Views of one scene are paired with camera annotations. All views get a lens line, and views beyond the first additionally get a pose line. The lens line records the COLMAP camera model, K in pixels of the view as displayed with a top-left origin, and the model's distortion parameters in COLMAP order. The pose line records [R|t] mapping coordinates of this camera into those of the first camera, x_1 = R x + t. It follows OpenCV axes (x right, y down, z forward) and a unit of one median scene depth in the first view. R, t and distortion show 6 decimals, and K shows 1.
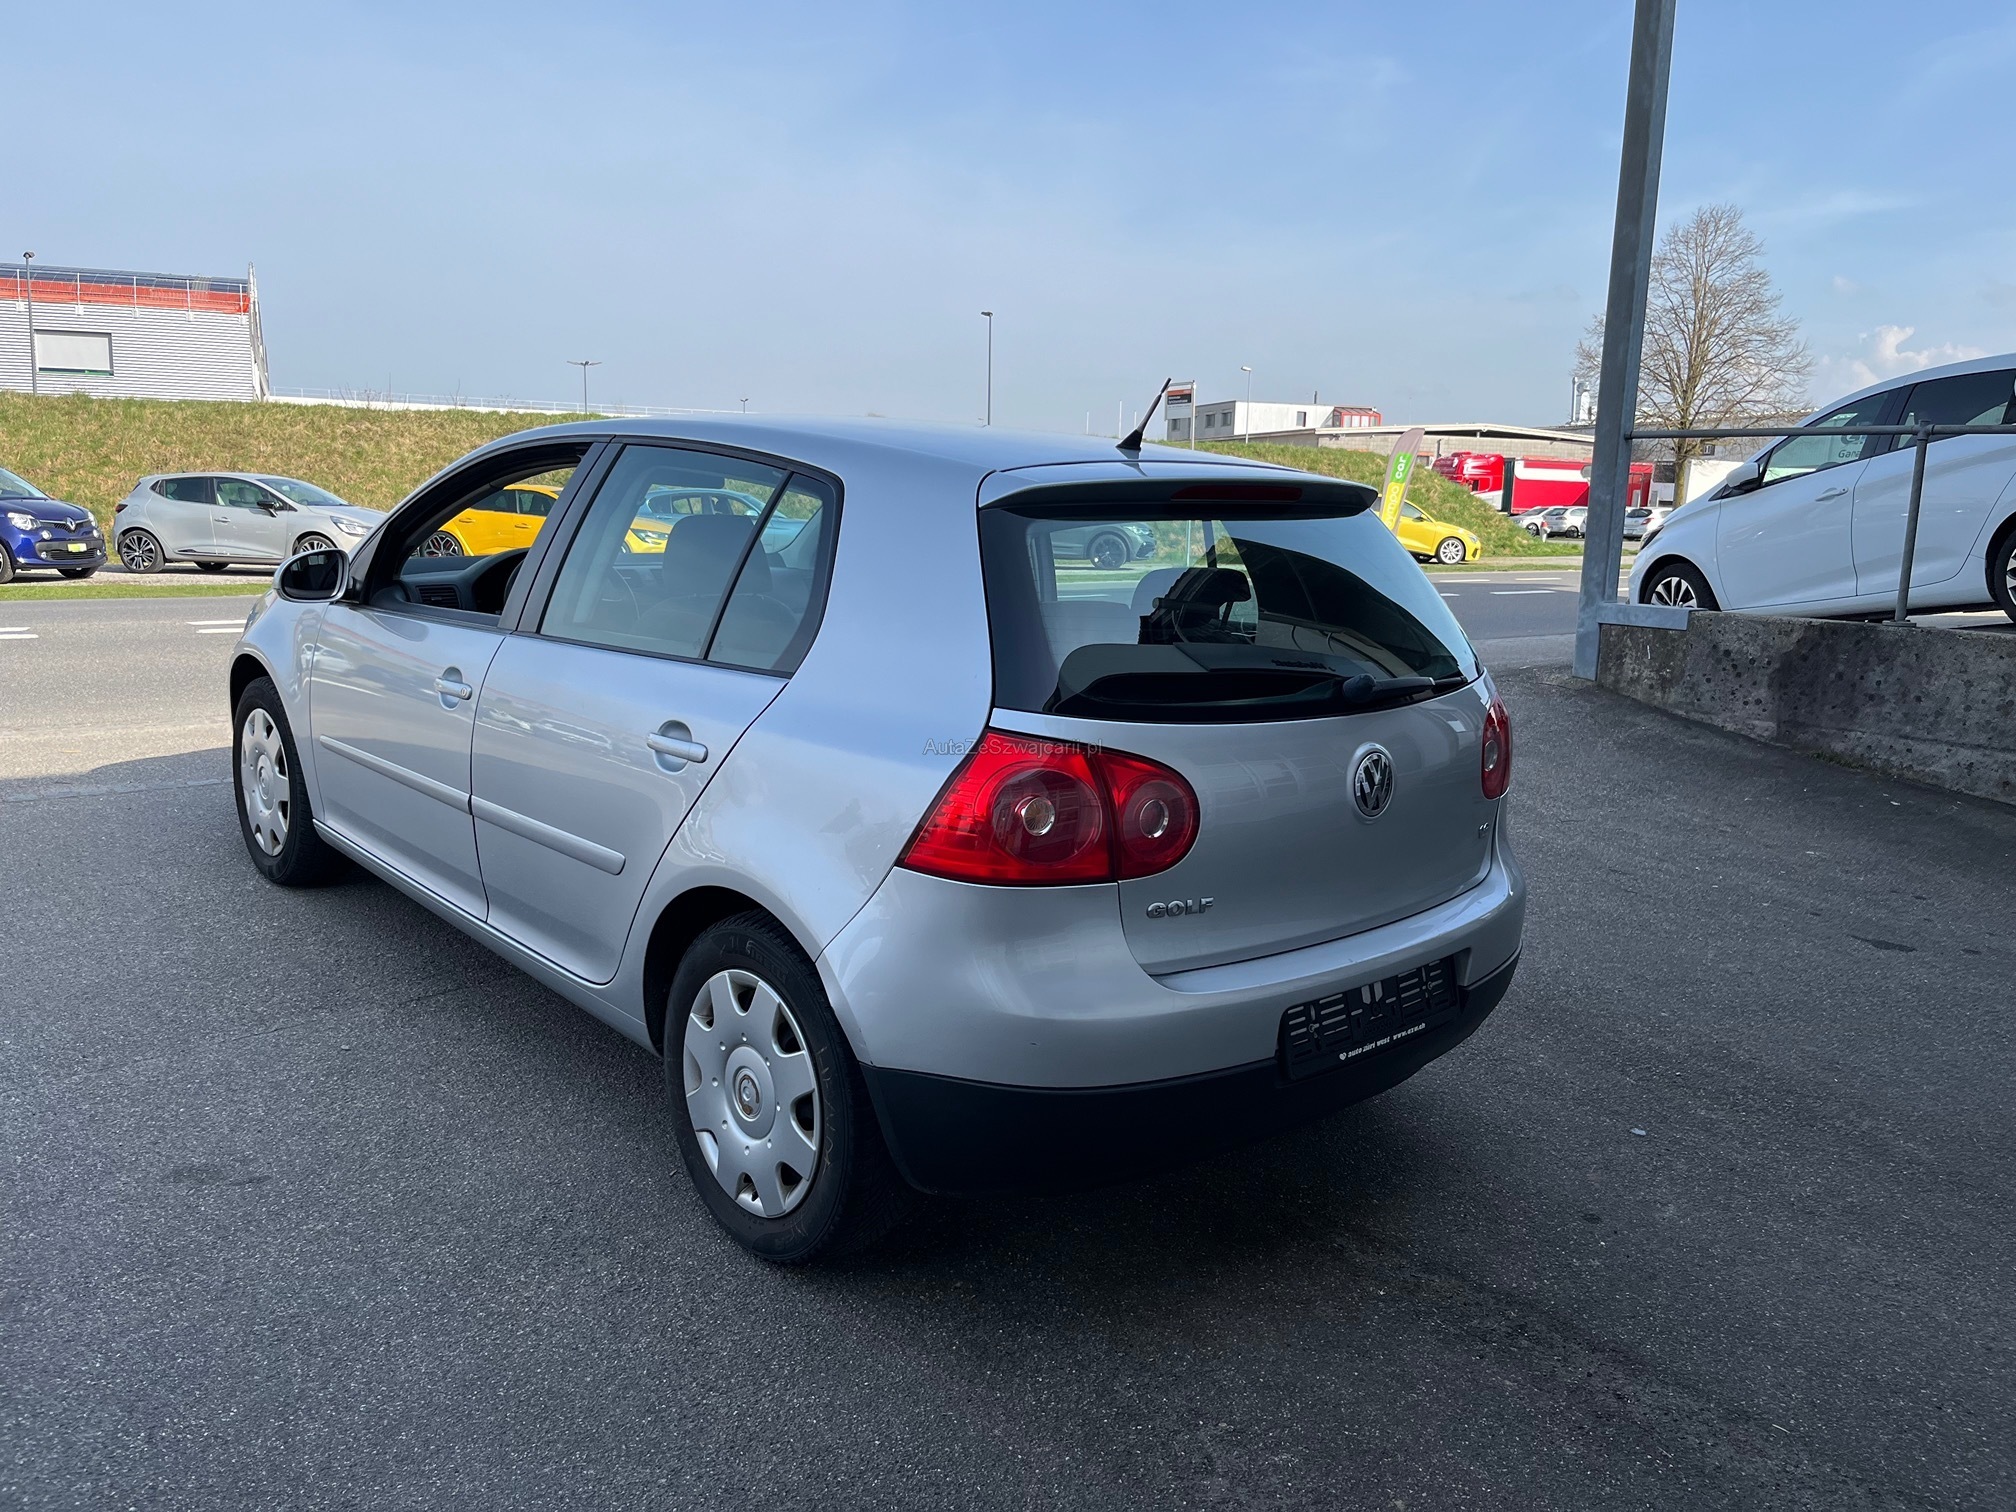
lens RADIAL K [[1527.5, 0, 1018.0], [0, 1527.5, 755.6], [0, 0, 1]] dist [0.066381, -0.102495]
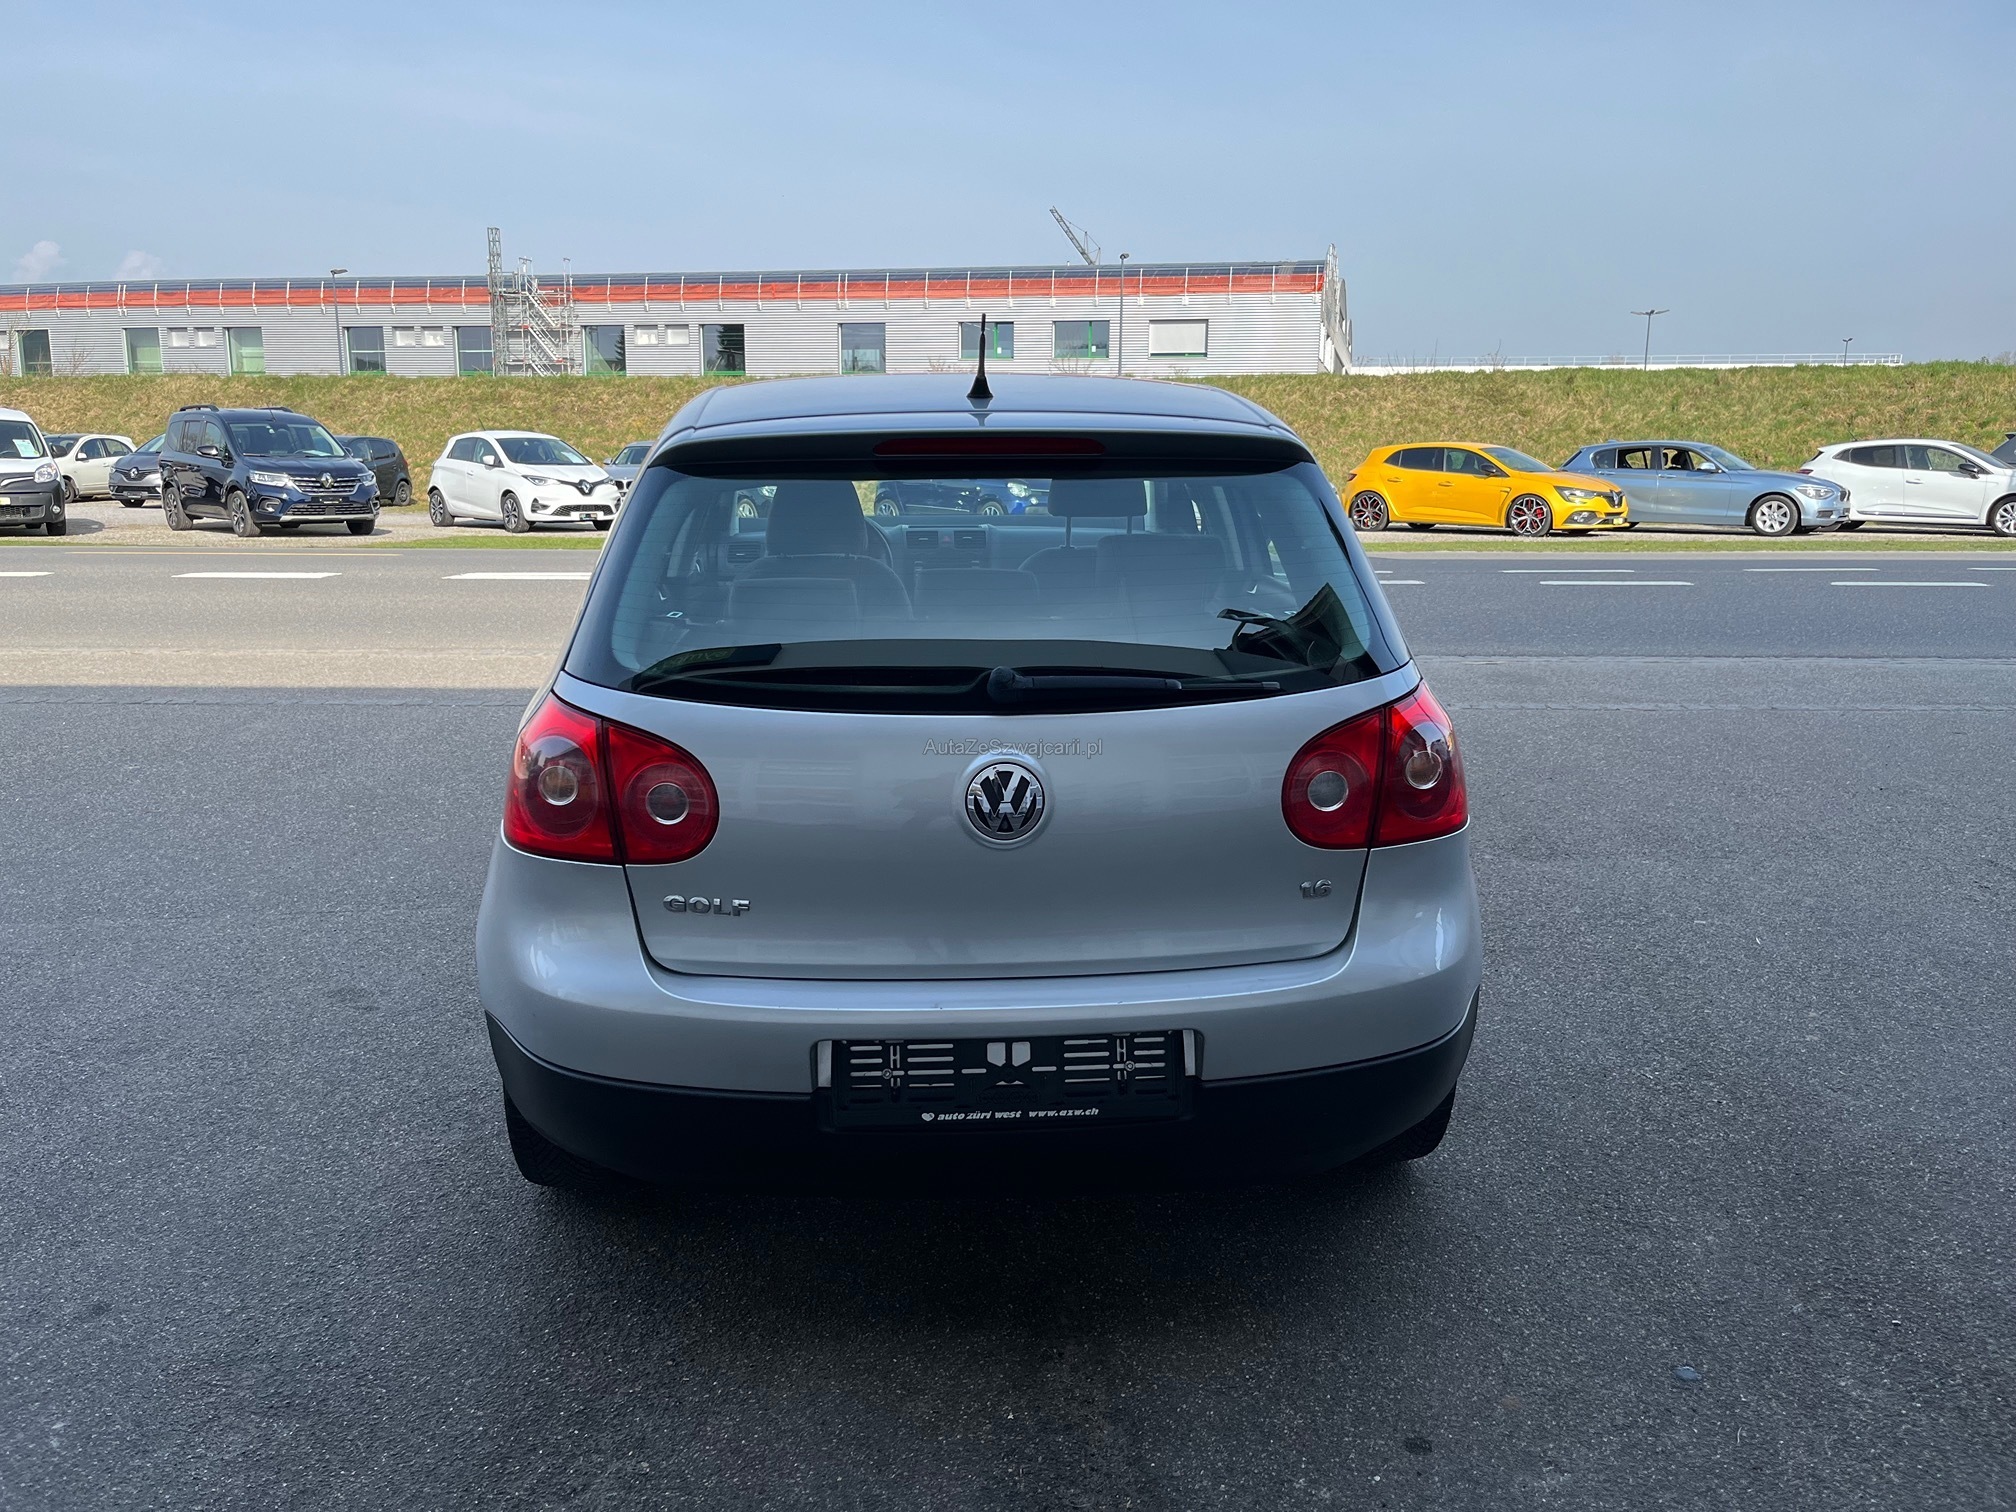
lens RADIAL K [[1527.5, 0, 1018.0], [0, 1527.5, 755.6], [0, 0, 1]] dist [0.066381, -0.102495]
pose [[0.780353, 0.103803, -0.616664, 0.094072], [-0.087989, 0.994542, 0.056066, -0.006659], [0.619119, 0.010508, 0.785227, 0.046131]]
